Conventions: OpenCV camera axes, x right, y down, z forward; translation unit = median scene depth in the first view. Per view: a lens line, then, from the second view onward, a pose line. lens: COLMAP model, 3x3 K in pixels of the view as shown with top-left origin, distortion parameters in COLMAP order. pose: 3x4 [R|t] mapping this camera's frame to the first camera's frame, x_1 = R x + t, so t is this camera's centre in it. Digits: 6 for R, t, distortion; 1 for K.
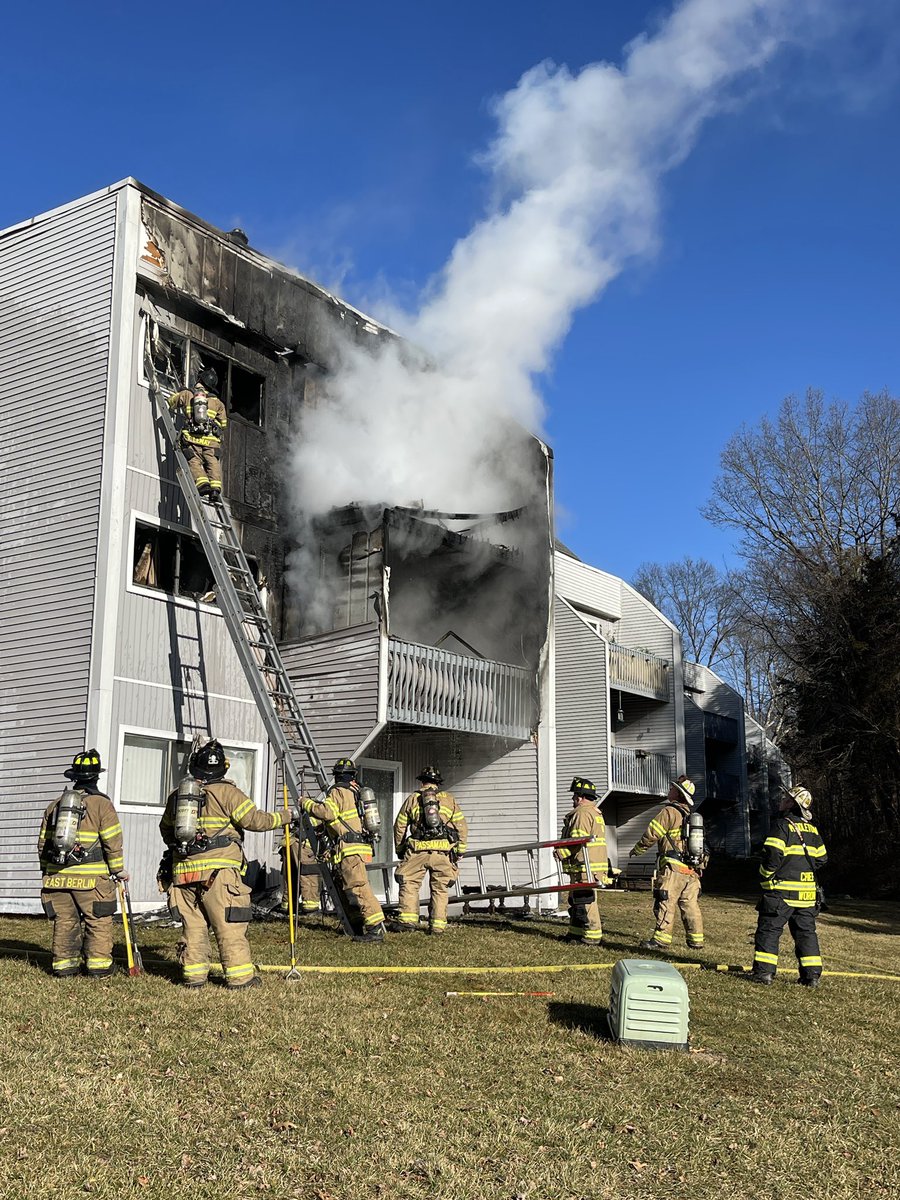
lens RADIAL K [[1394.9, 0, 450.0], [0, 1394.9, 600.0], [0, 0, 1]] dist [0.011343, -0.003582]
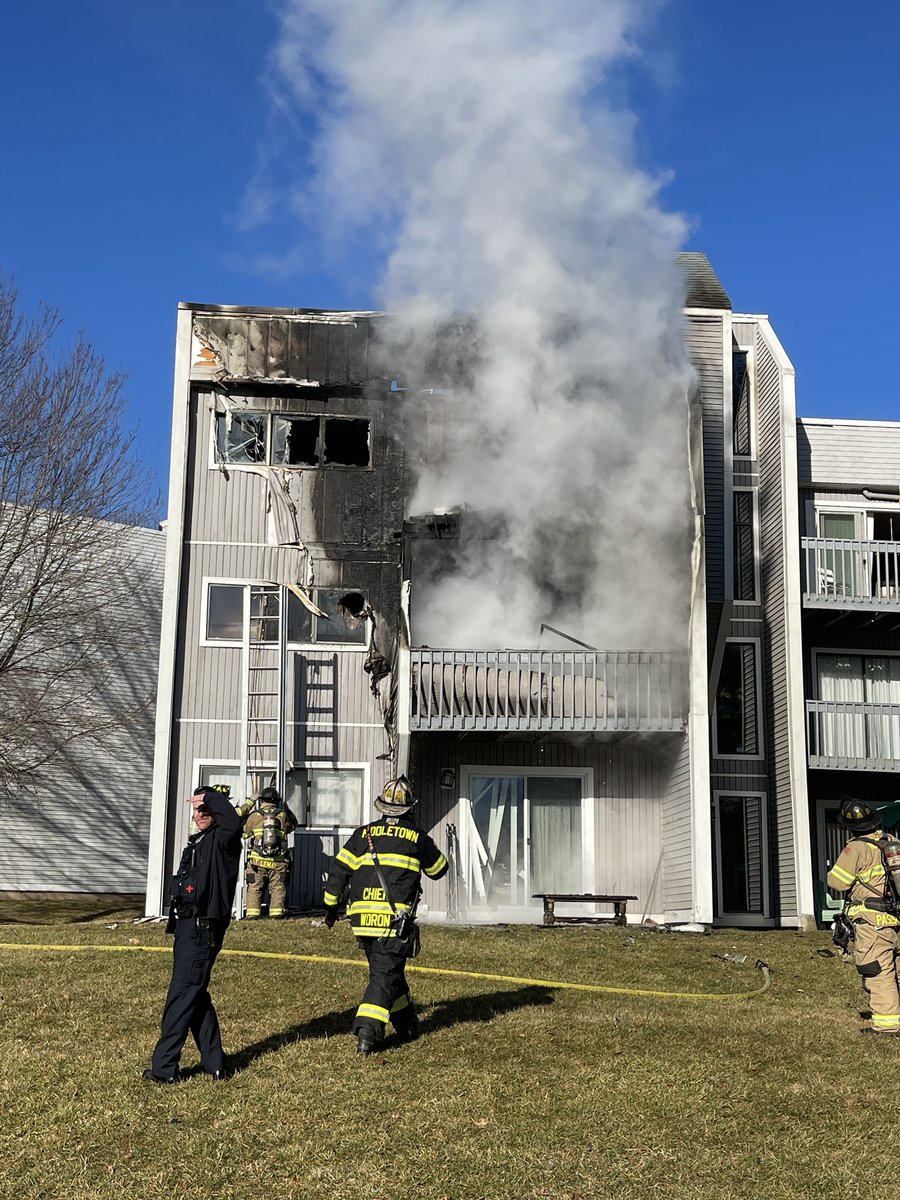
lens RADIAL K [[1394.9, 0, 450.0], [0, 1394.9, 600.0], [0, 0, 1]] dist [0.011343, -0.003582]
pose [[0.627260, -0.158462, -0.762519, 0.763549], [0.164934, 0.983903, -0.068792, 0.066749], [0.761145, -0.082615, 0.643299, 0.373079]]
